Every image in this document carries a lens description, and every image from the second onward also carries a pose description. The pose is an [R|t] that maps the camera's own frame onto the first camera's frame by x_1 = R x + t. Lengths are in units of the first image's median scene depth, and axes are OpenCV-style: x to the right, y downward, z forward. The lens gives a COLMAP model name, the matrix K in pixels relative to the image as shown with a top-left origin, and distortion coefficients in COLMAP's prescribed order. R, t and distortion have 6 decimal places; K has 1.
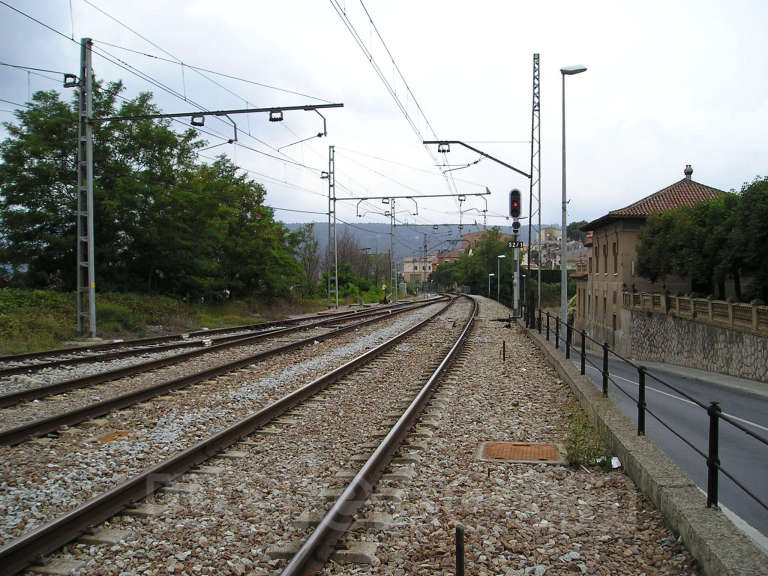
lens RADIAL K [[809.1, 0, 399.2], [0, 809.1, 292.3], [0, 0, 1]] dist [-0.101679, 0.002632]
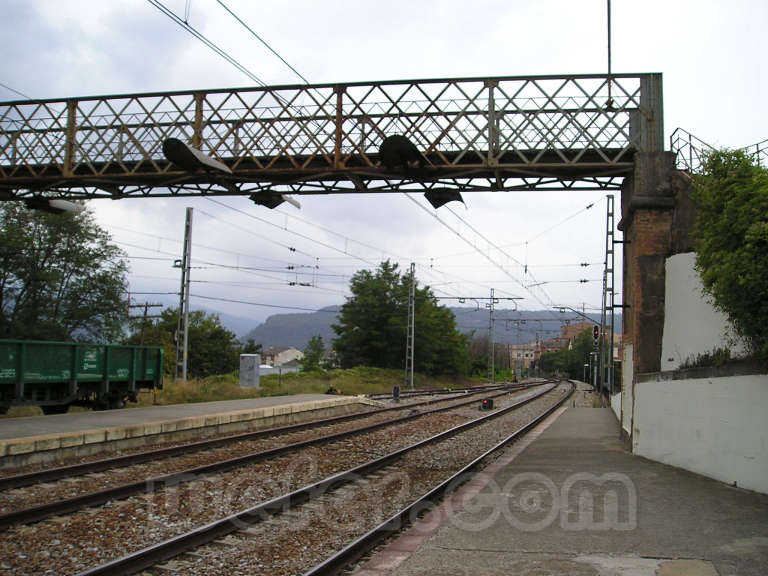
lens RADIAL K [[809.1, 0, 399.2], [0, 809.1, 292.3], [0, 0, 1]] dist [-0.101679, 0.002632]
pose [[0.992319, 0.027775, -0.120547, -0.074855], [-0.039877, 0.994271, -0.099172, 0.005875], [0.117102, 0.103217, 0.987741, -0.764032]]
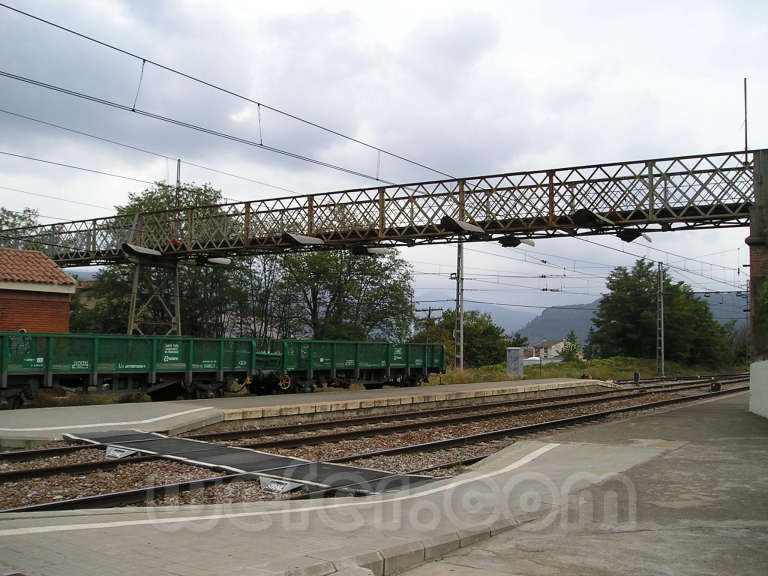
lens RADIAL K [[809.1, 0, 399.2], [0, 809.1, 292.3], [0, 0, 1]] dist [-0.101679, 0.002632]
pose [[0.896676, -0.005842, -0.442649, 0.002046], [-0.031970, 0.996448, -0.077912, 0.007837], [0.441532, 0.084013, 0.893304, -0.949112]]
